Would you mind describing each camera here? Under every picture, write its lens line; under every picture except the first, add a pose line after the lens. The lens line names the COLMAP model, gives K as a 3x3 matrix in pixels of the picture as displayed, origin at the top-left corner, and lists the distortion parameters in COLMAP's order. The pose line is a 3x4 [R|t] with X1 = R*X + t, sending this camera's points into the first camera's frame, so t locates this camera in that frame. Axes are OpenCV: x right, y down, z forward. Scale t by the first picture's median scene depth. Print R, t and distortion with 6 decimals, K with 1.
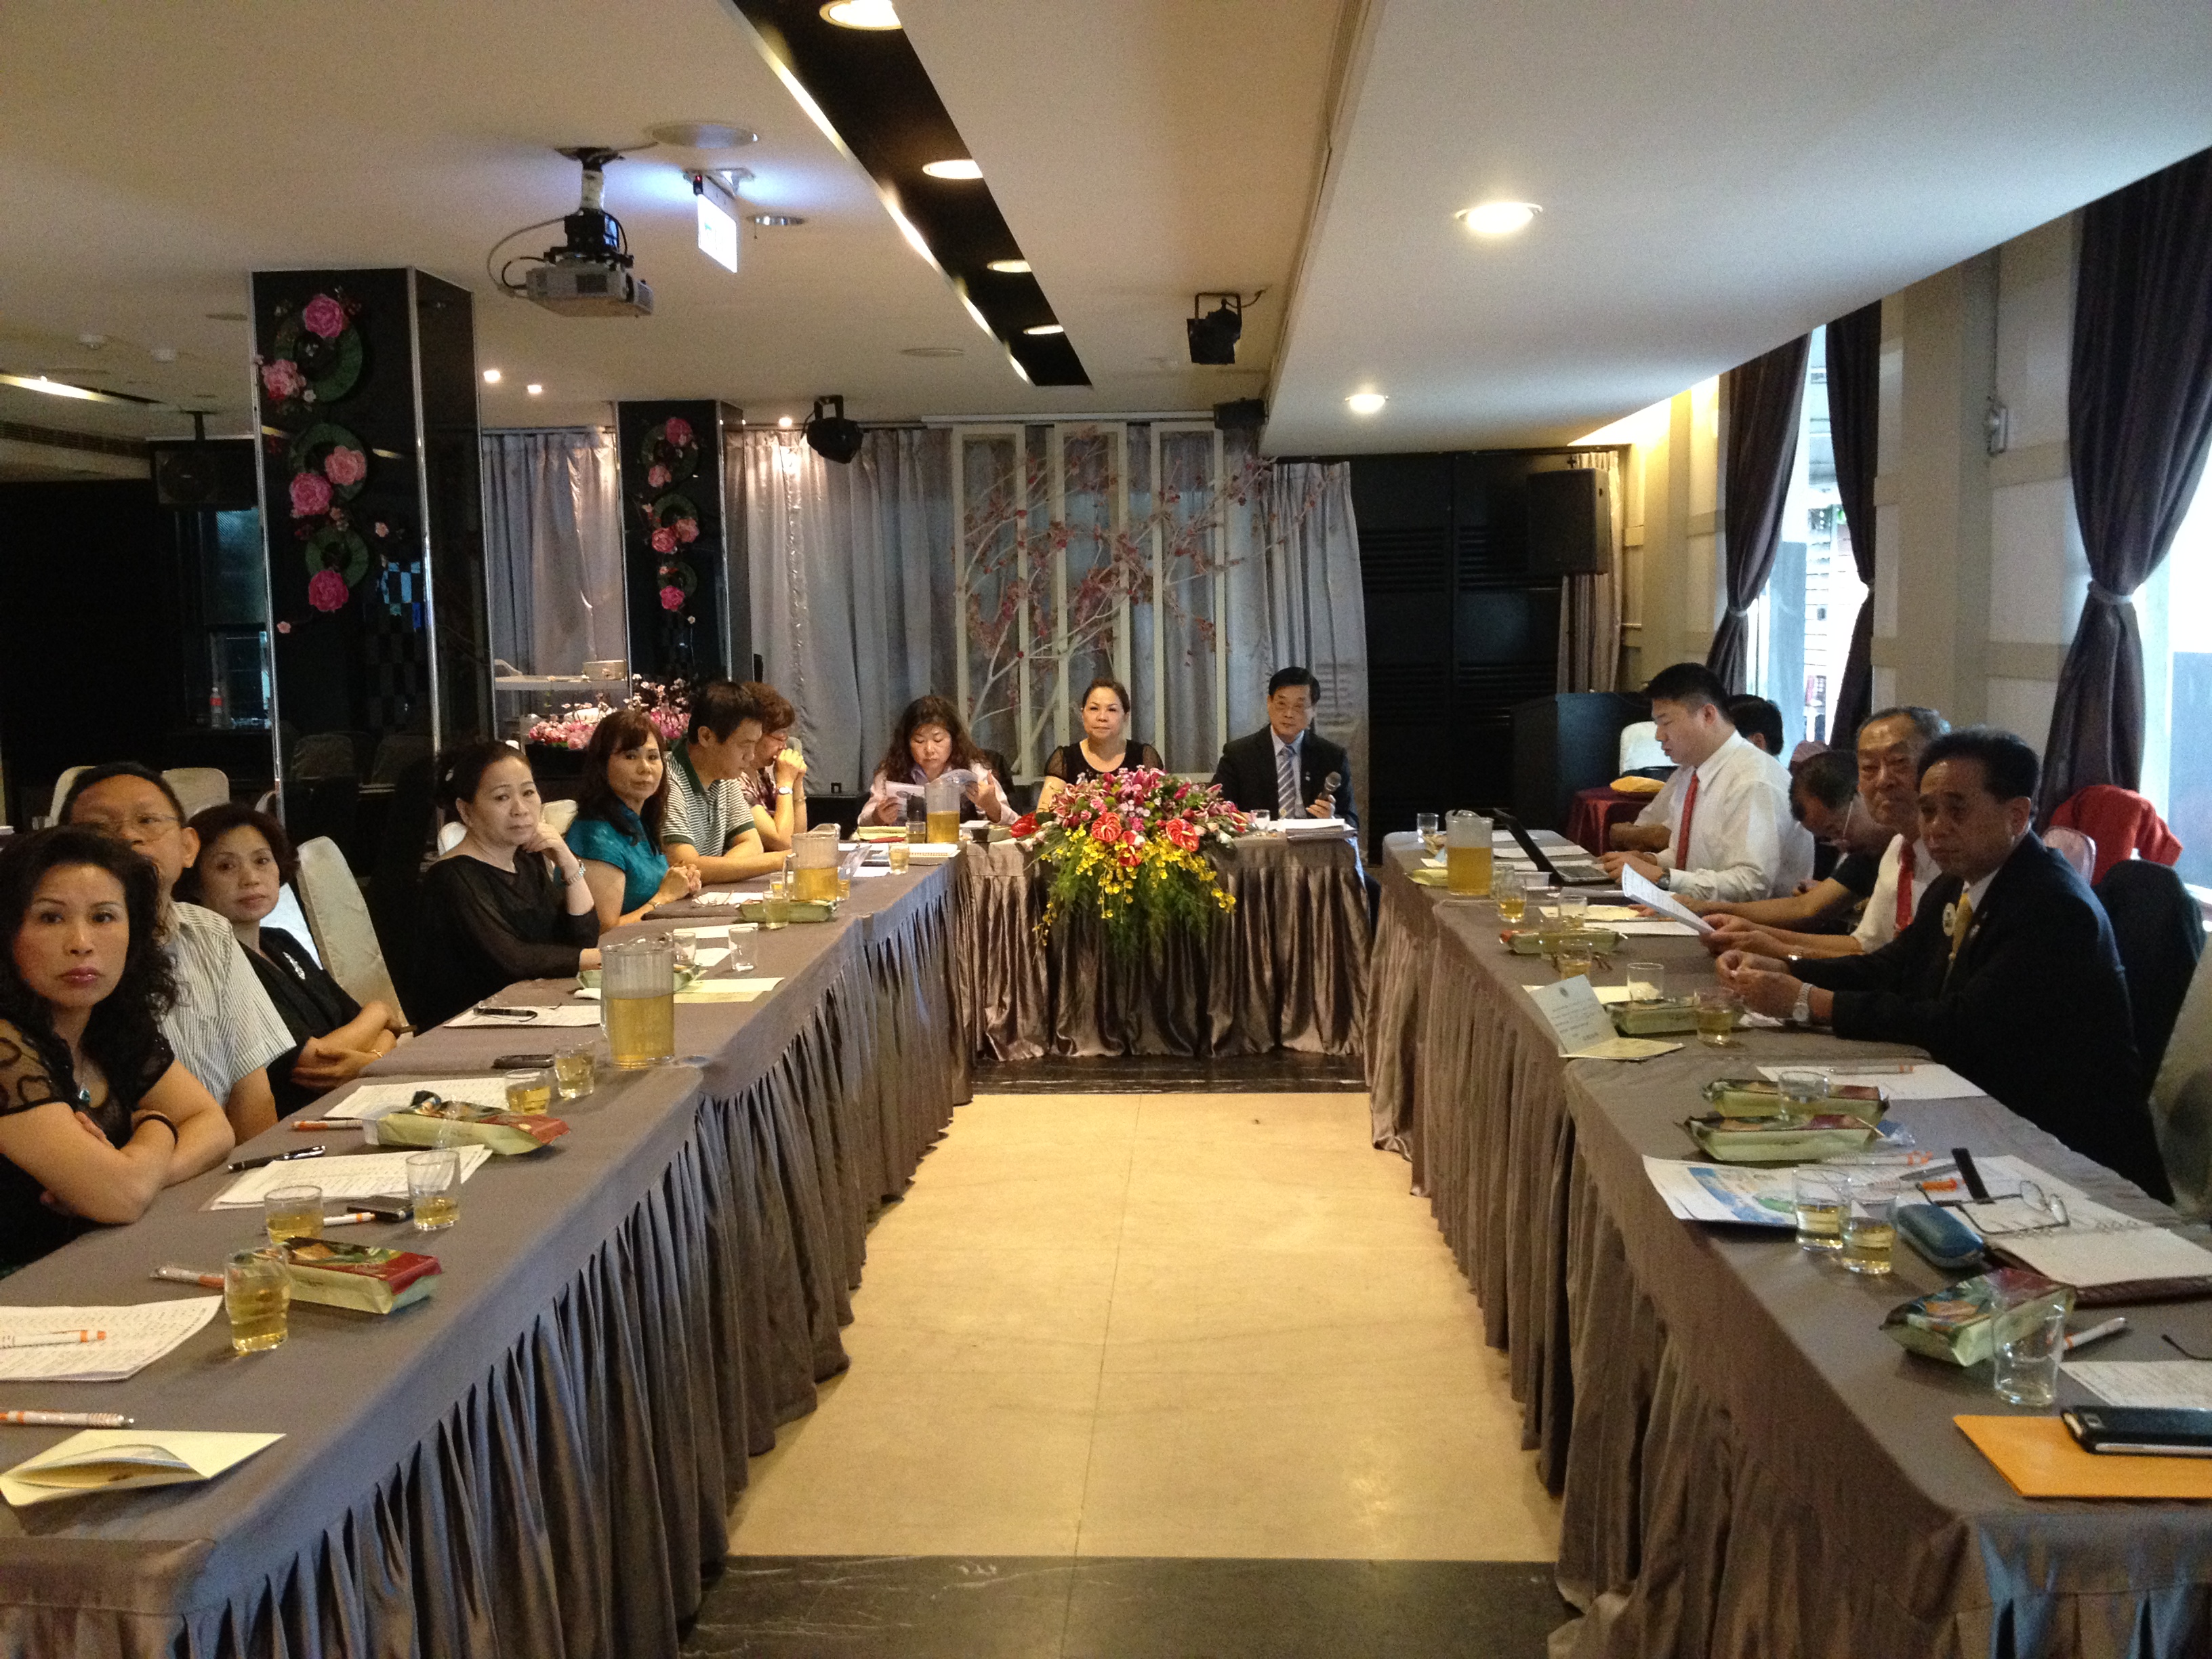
lens RADIAL K [[2054.4, 0, 1104.5], [0, 2054.4, 837.0], [0, 0, 1]] dist [0.128669, -0.259238]
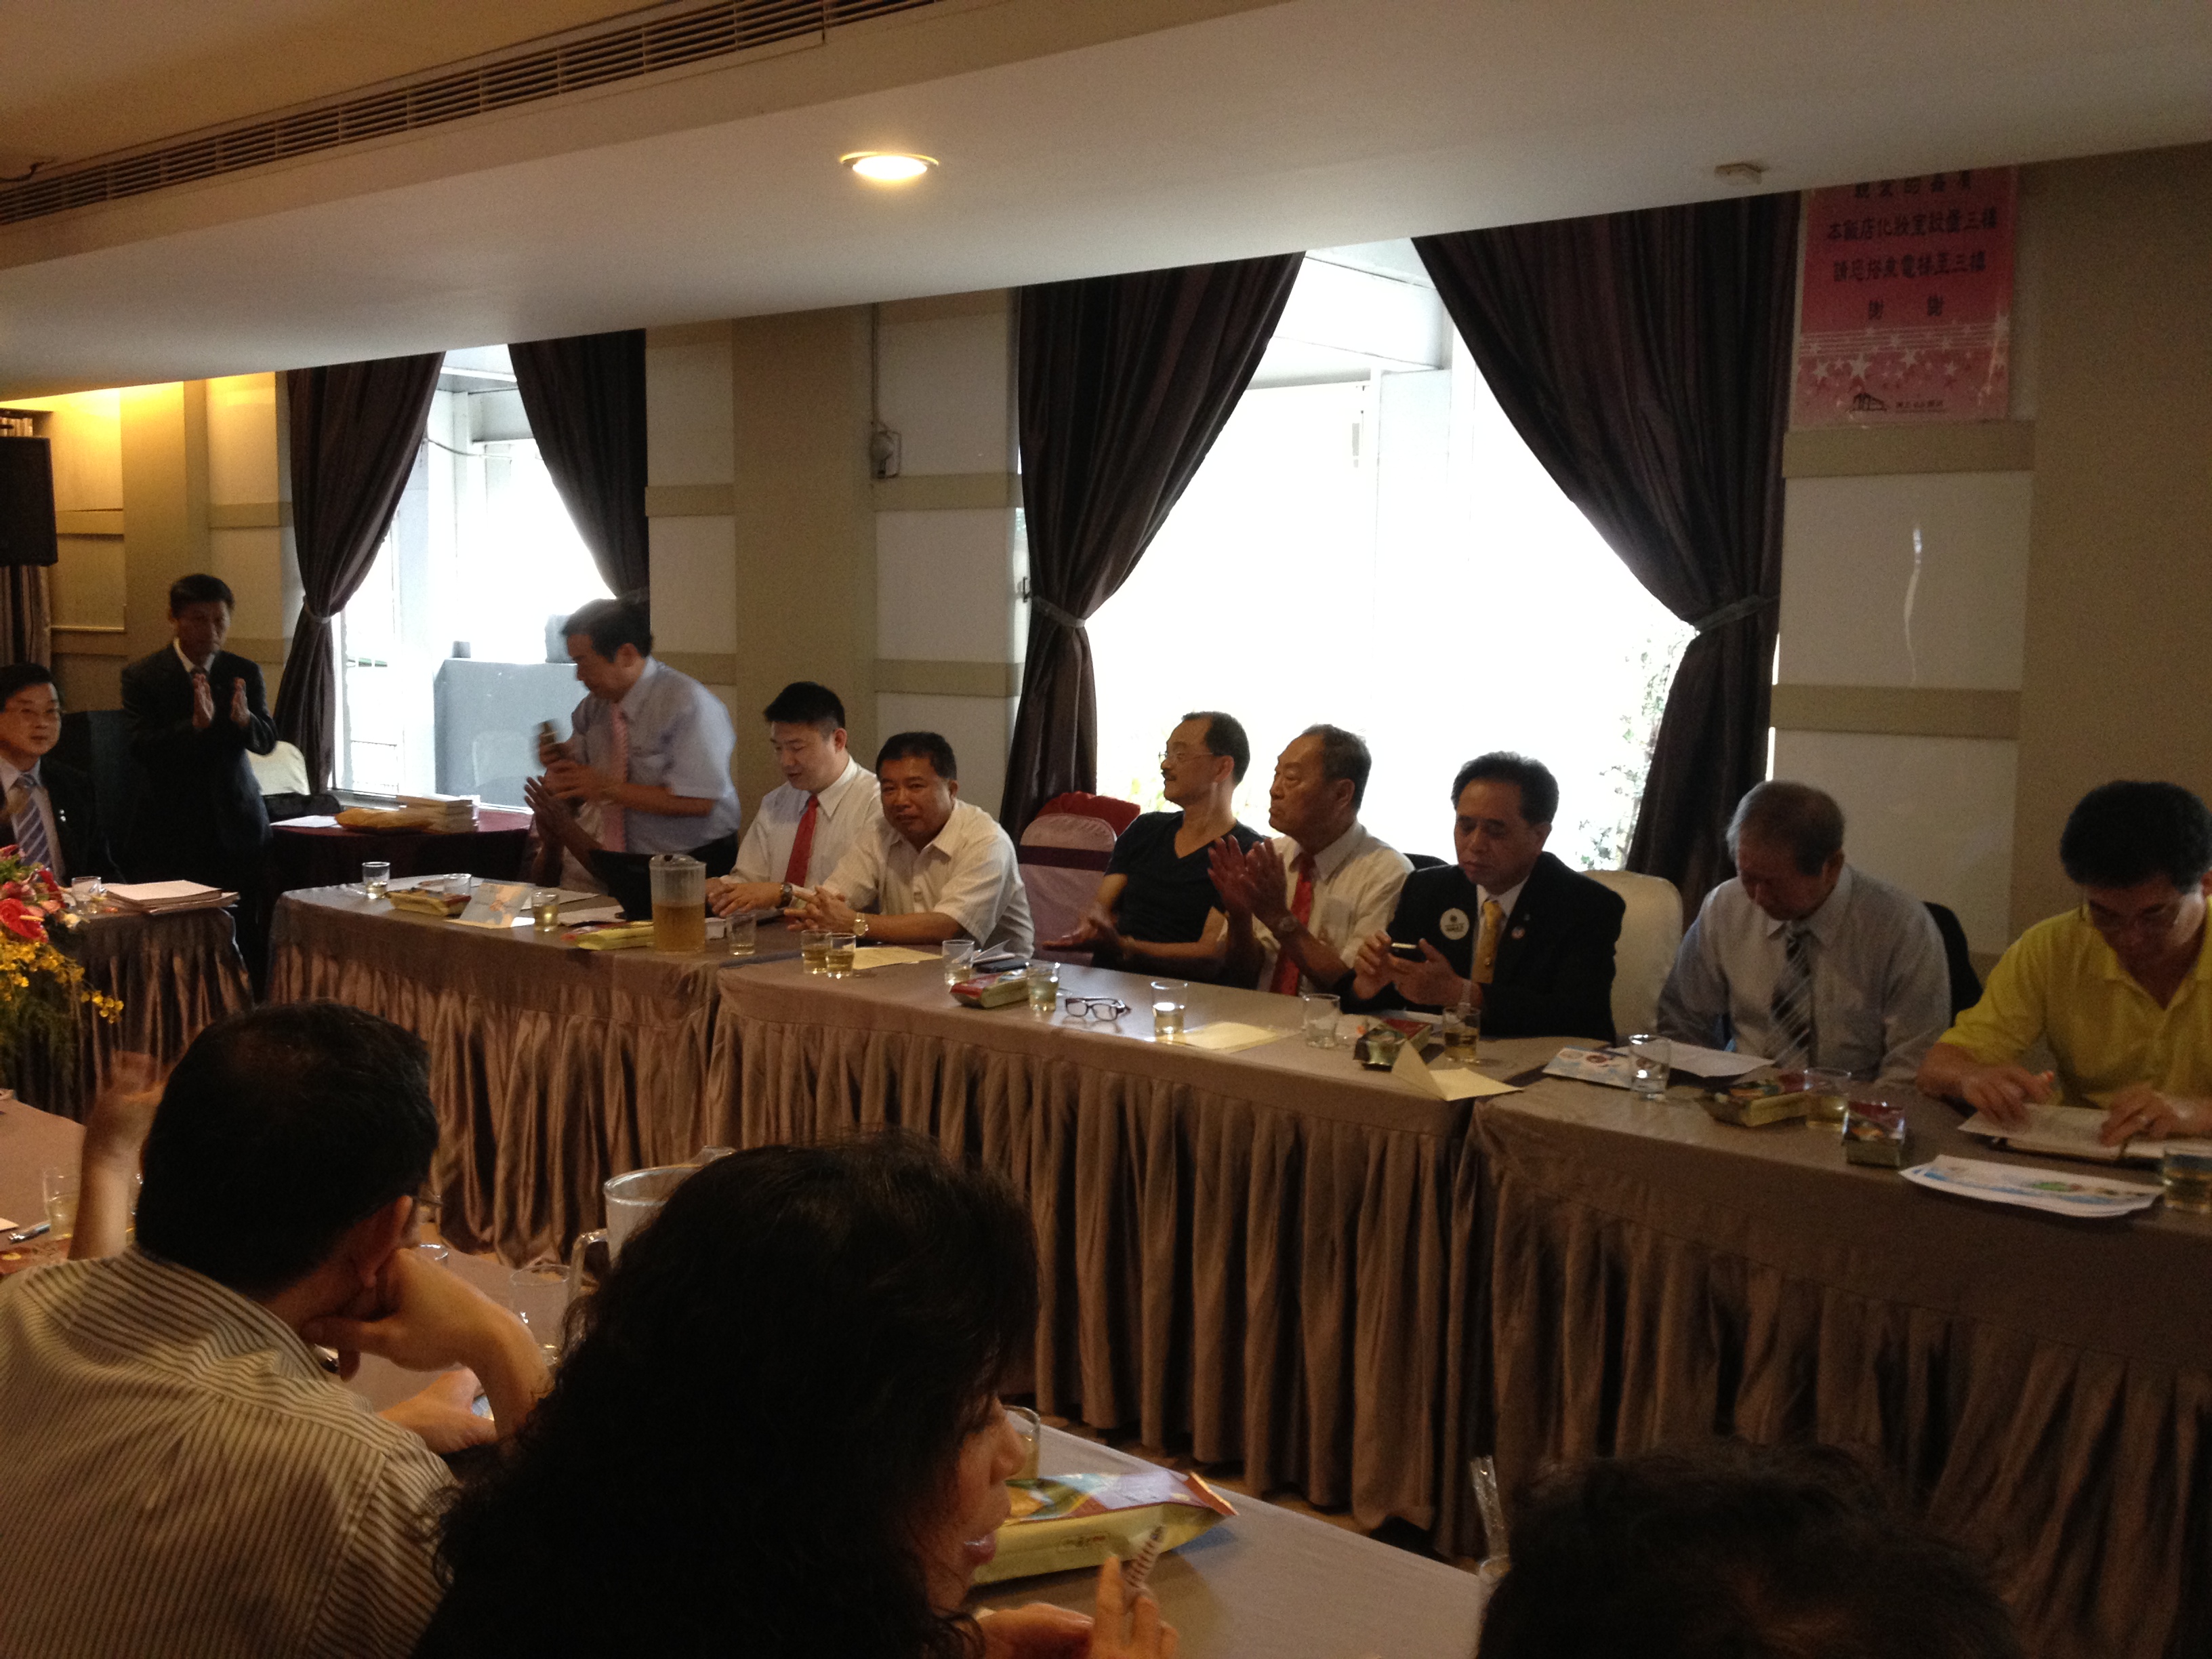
lens RADIAL K [[2062.1, 0, 1100.4], [0, 2062.1, 825.9], [0, 0, 1]] dist [0.117462, -0.261354]
pose [[0.583969, -0.058583, 0.809659, -0.313374], [0.064700, 0.997579, 0.025515, -0.027307], [-0.809193, 0.037485, 0.586345, 0.274181]]
